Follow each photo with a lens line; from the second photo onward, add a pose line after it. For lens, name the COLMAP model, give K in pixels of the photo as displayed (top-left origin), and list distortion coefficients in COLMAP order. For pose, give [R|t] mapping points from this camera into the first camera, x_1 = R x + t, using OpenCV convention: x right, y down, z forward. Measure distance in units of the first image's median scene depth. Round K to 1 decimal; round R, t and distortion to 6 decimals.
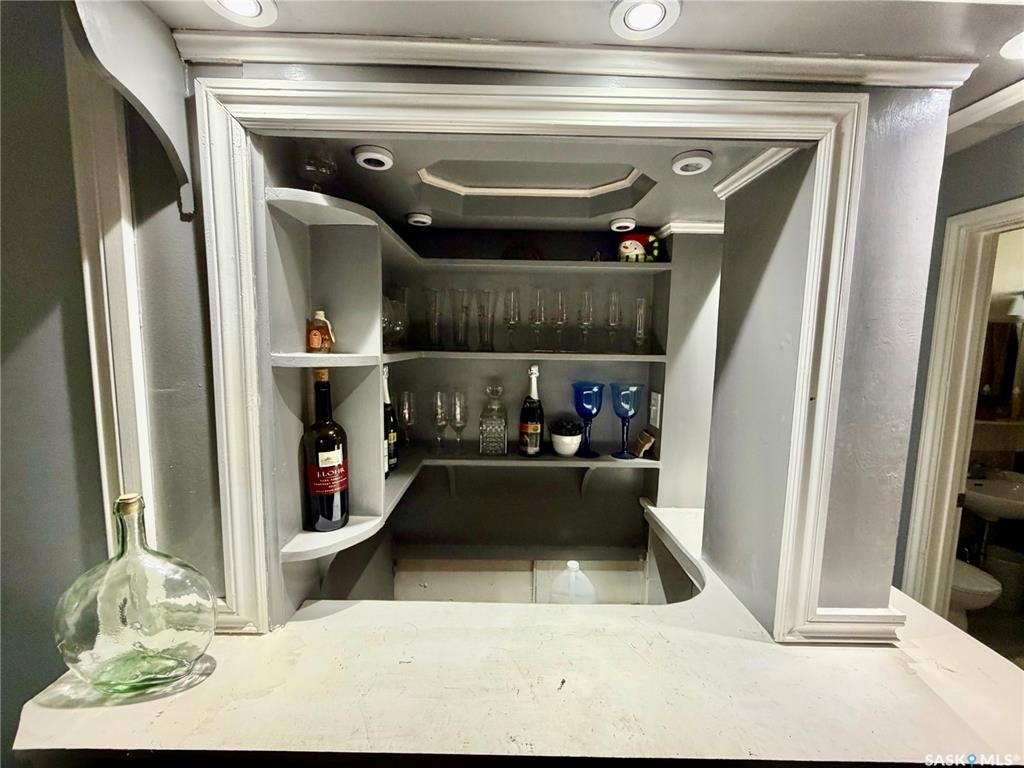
lens RADIAL K [[409.7, 0, 510.6], [0, 409.7, 385.2], [0, 0, 1]] dist [0.001284, -0.000259]
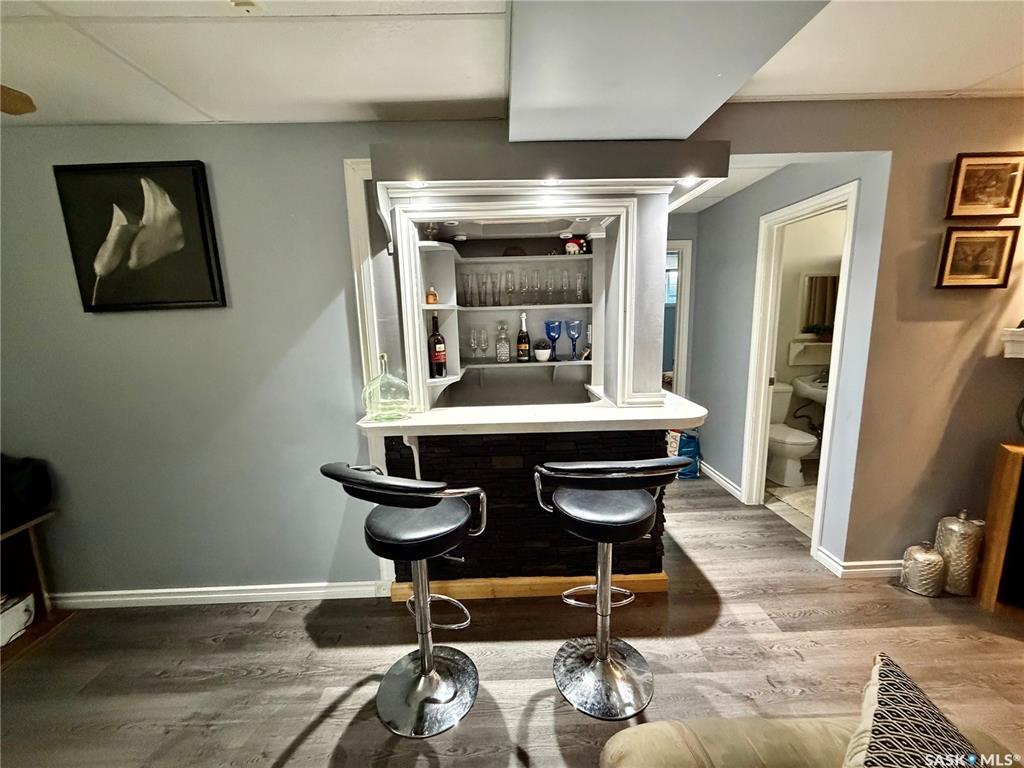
lens RADIAL K [[409.7, 0, 510.6], [0, 409.7, 385.2], [0, 0, 1]] dist [0.001284, -0.000259]
pose [[0.998846, -0.047826, 0.004304, -0.024358], [0.047460, 0.996872, 0.063193, 0.166036], [-0.007312, -0.062915, 0.997992, -0.912089]]
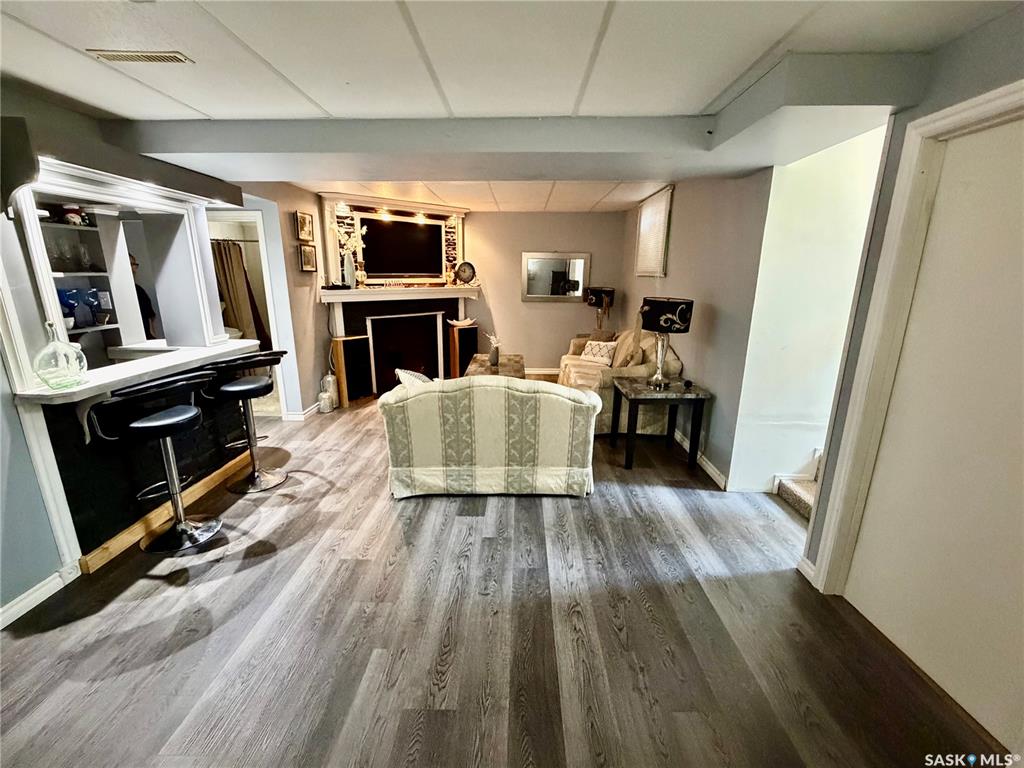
lens RADIAL K [[453.1, 0, 512.0], [0, 453.1, 384.0], [0, 0, 1]] dist [0.000585, -0.000127]
pose [[0.032181, -0.260287, 0.964995, -1.960228], [0.098934, 0.961583, 0.256067, 0.086978], [-0.994574, 0.087230, 0.056696, -1.163024]]
